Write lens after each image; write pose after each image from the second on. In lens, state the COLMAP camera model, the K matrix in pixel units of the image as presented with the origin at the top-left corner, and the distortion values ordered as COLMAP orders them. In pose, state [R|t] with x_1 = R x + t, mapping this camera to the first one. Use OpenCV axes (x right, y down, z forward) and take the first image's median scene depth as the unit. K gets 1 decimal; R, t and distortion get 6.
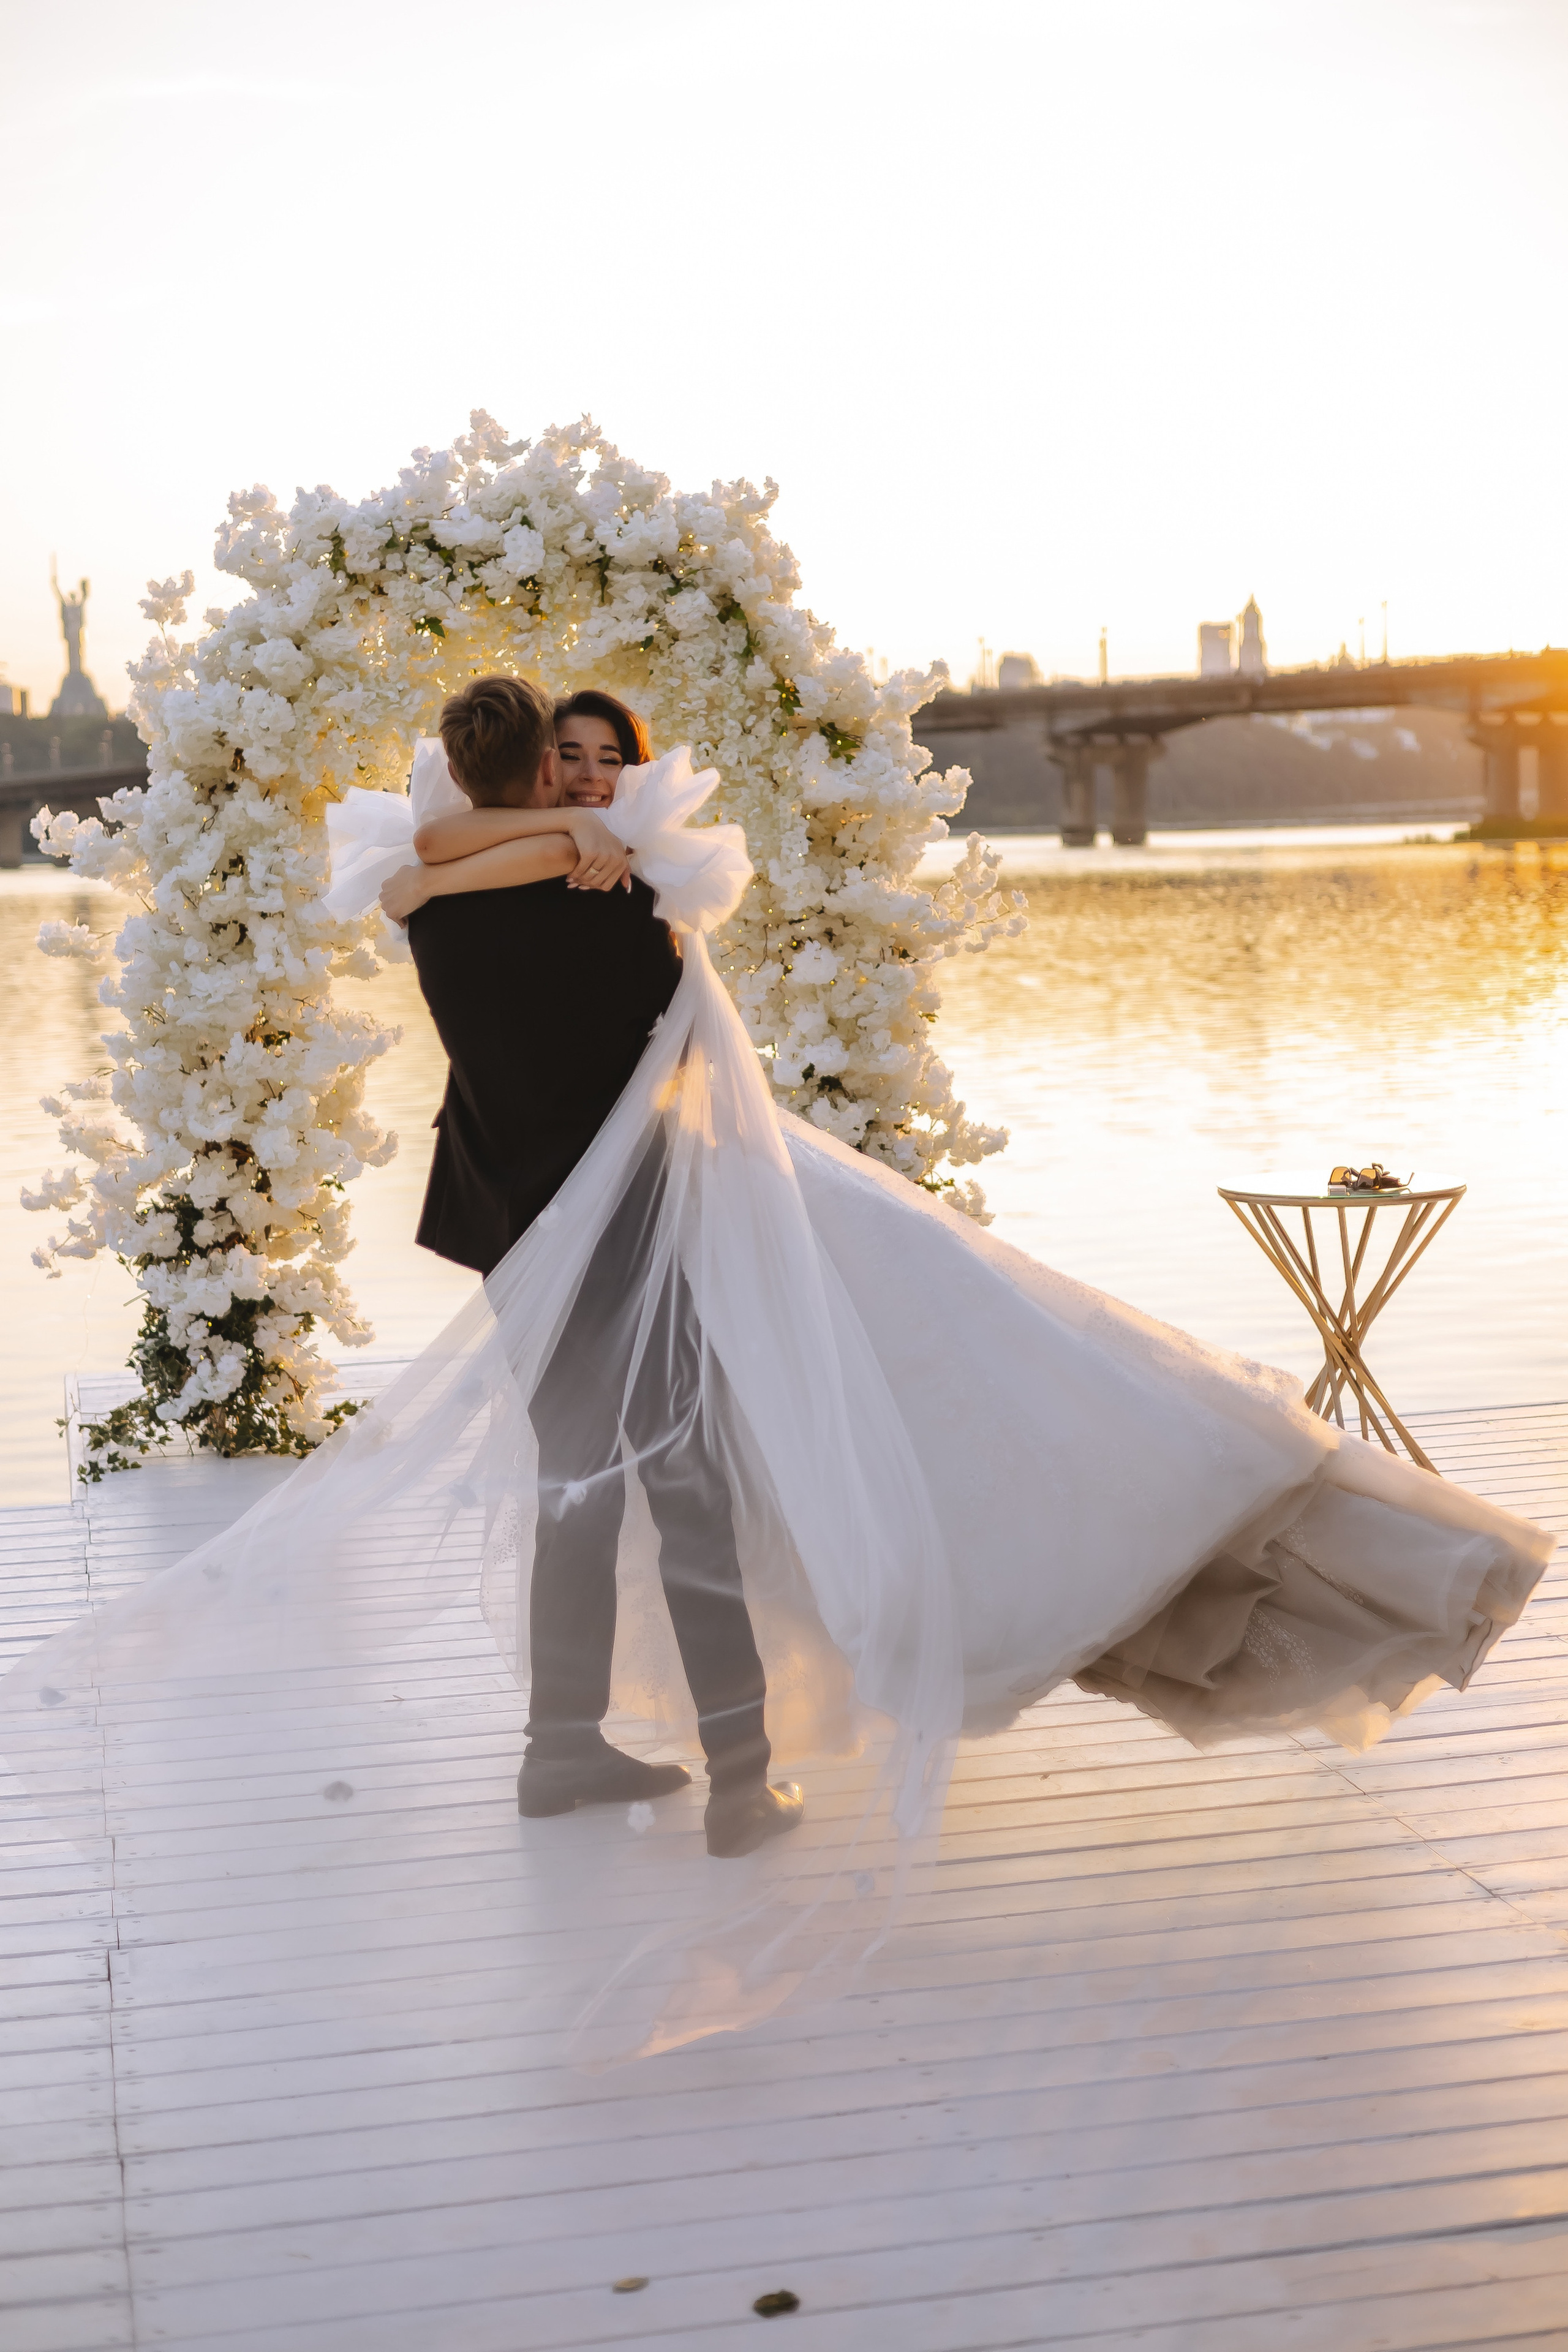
lens RADIAL K [[3274.7, 0, 772.4], [0, 3274.7, 1157.4], [0, 0, 1]] dist [-0.005154, 0.000000]
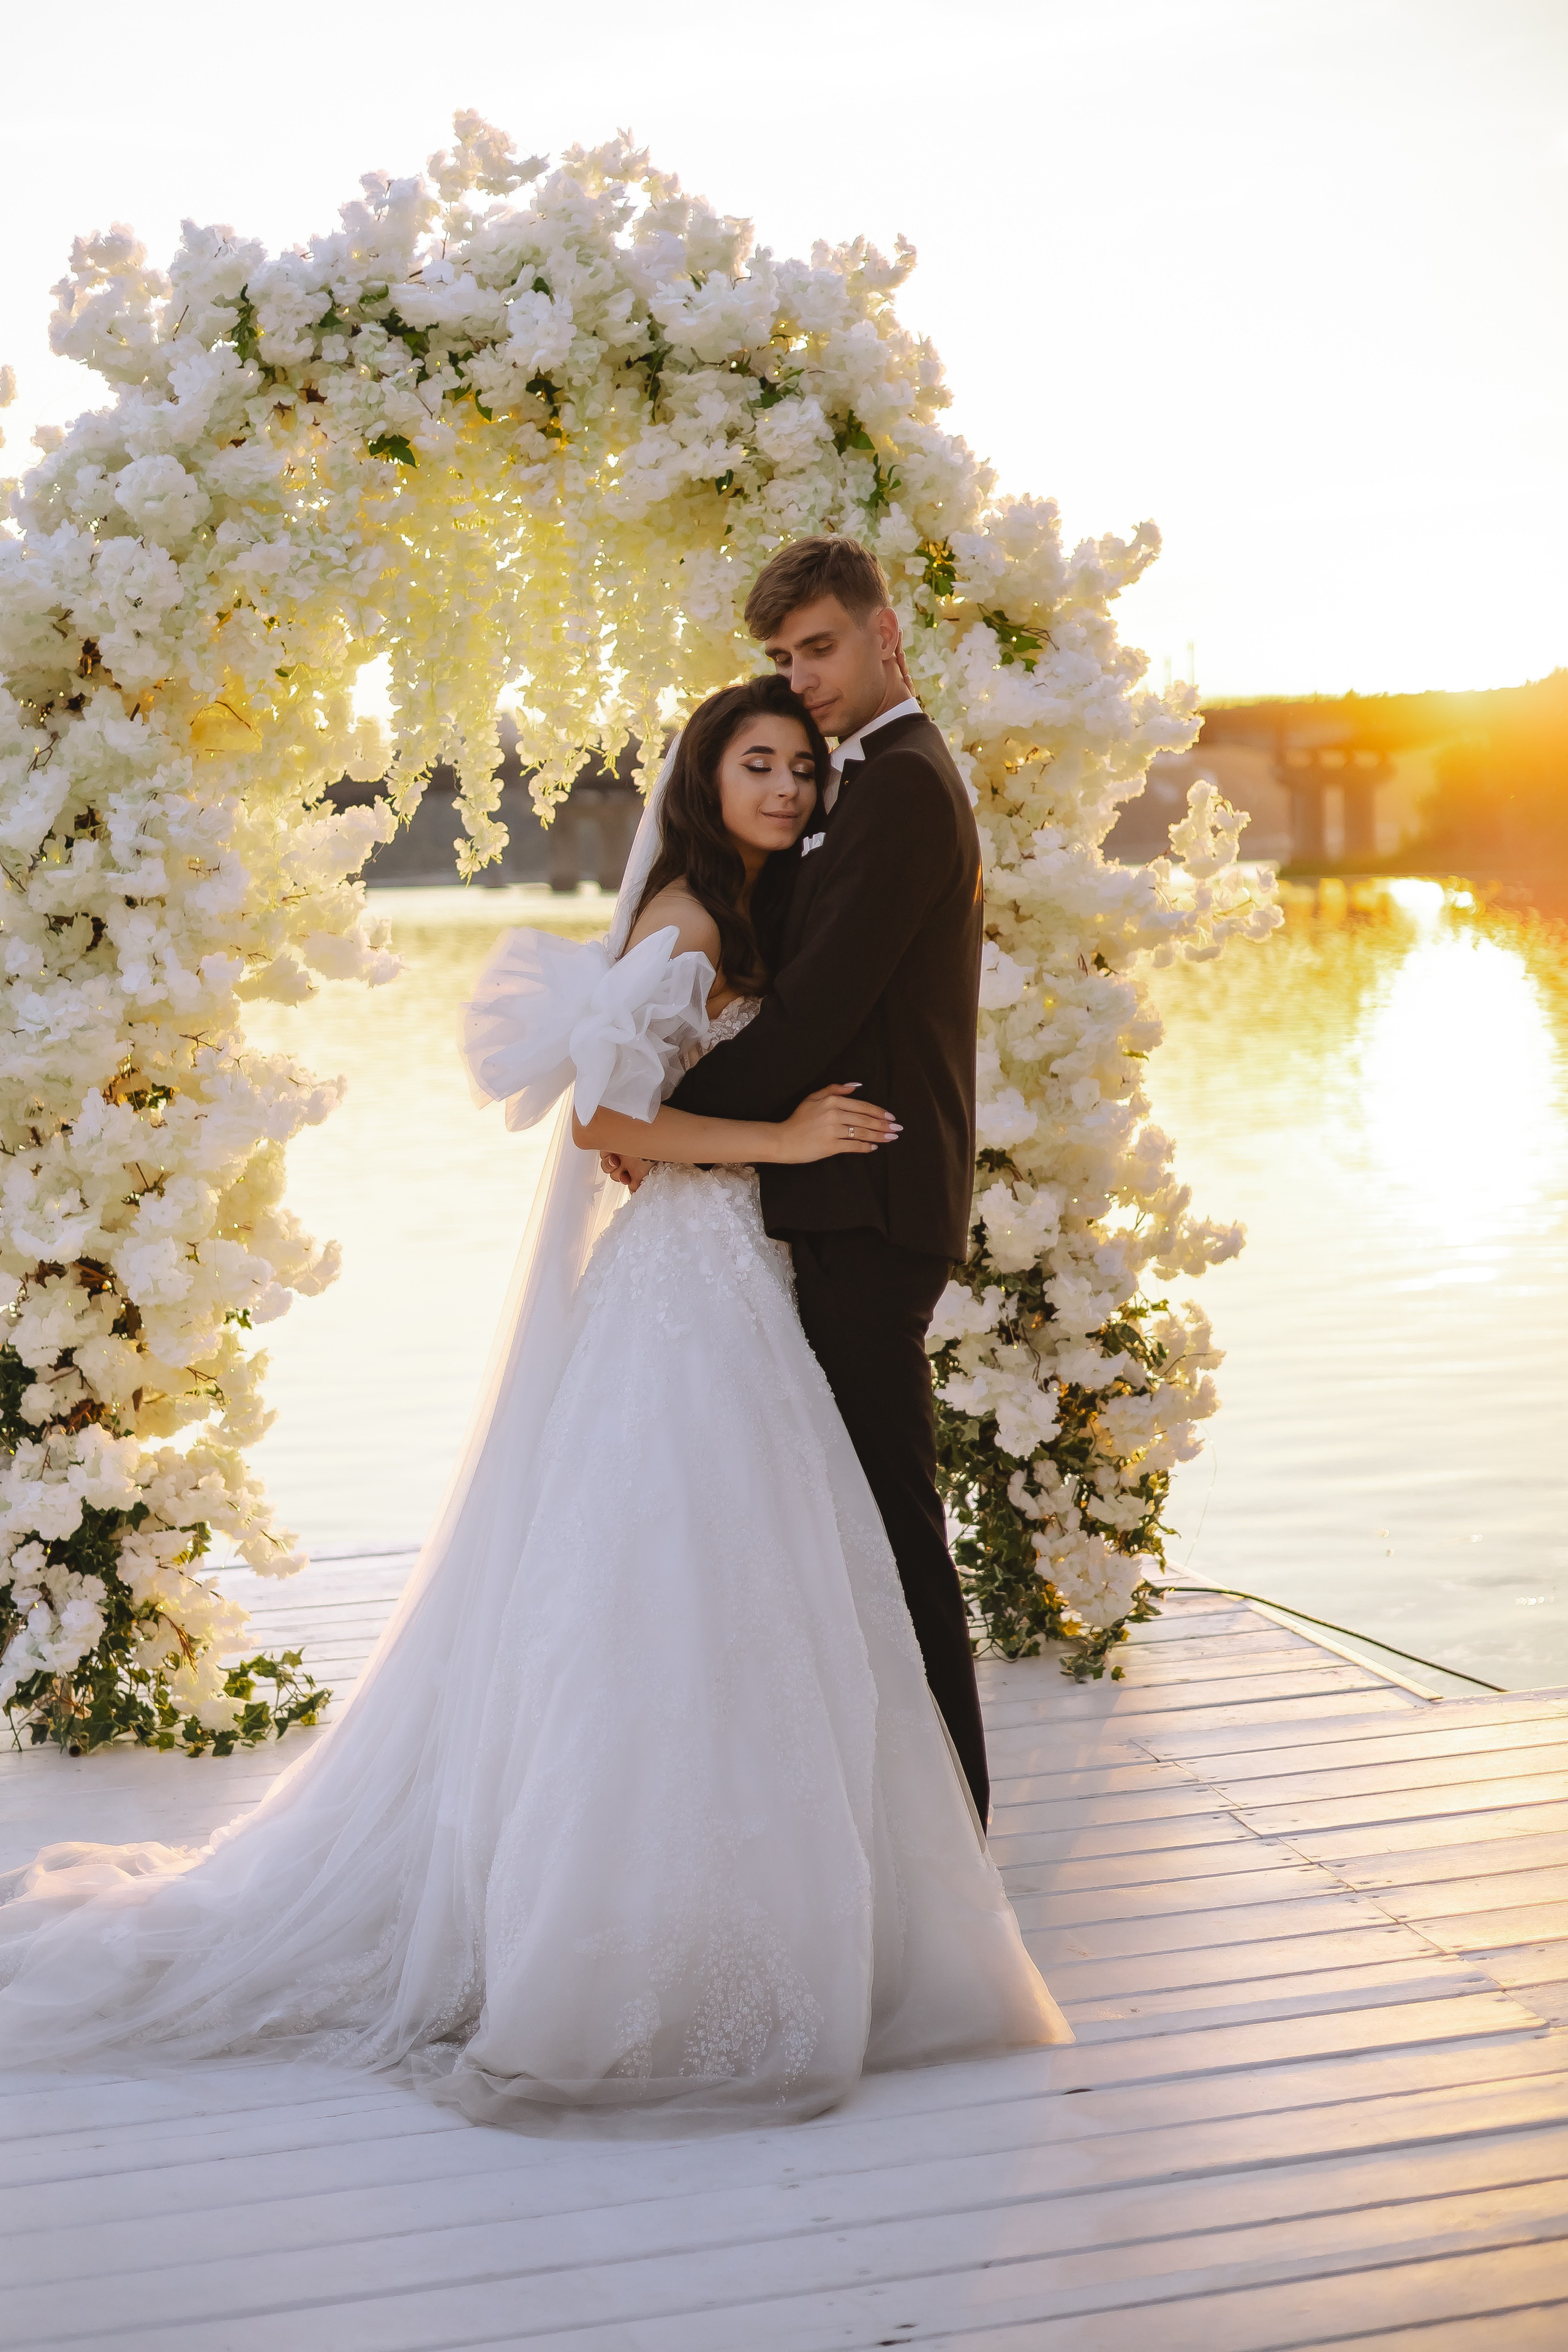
lens RADIAL K [[3274.7, 0, 759.3], [0, 3274.7, 1164.4], [0, 0, 1]] dist [-0.005154, 0.000000]
pose [[0.998383, -0.007419, 0.056356, -0.069143], [0.008044, 0.999908, -0.010883, -0.015401], [-0.056271, 0.011319, 0.998351, 0.356797]]
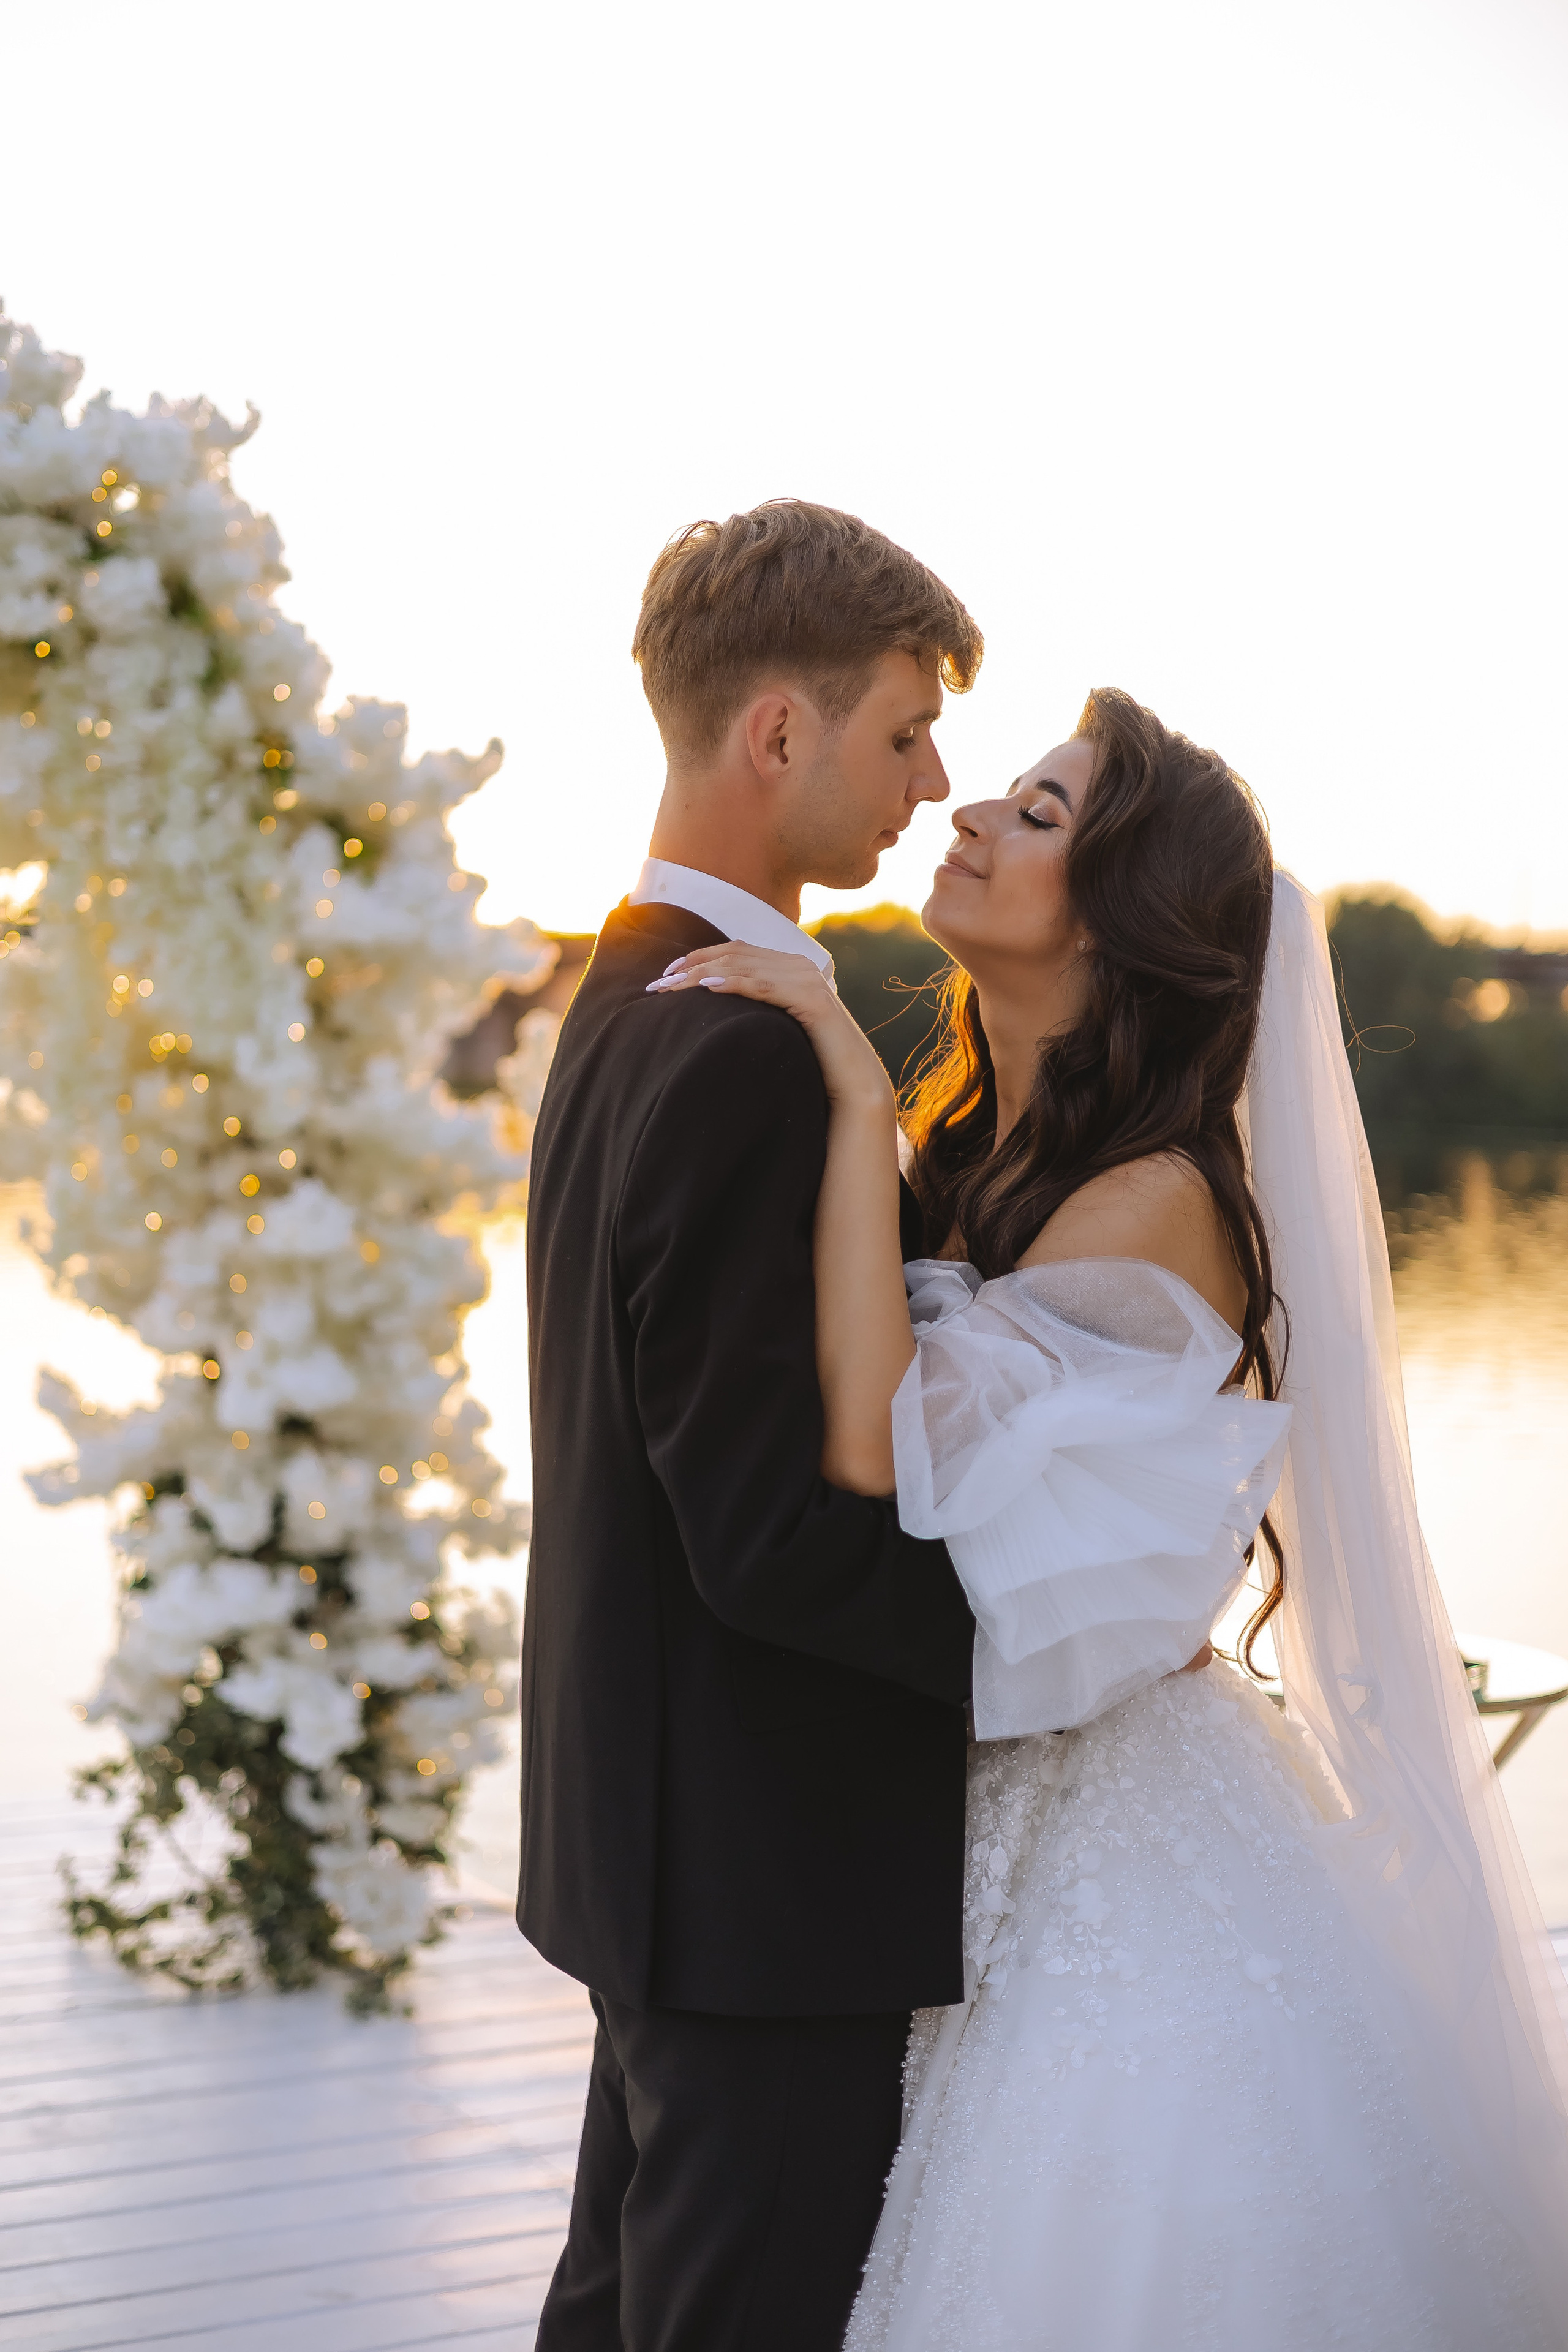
lens RADIAL K [[3274.7, 0, 773.1], [0, 3274.7, 1167.4], [0, 0, 1]] dist [-0.005154, 0.000000]
pose [[0.945717, 0.052513, 0.320721, -0.095407], [-0.027184, 0.996183, -0.082949, -0.023019], [-0.323853, 0.069728, 0.943535, 0.430625]]
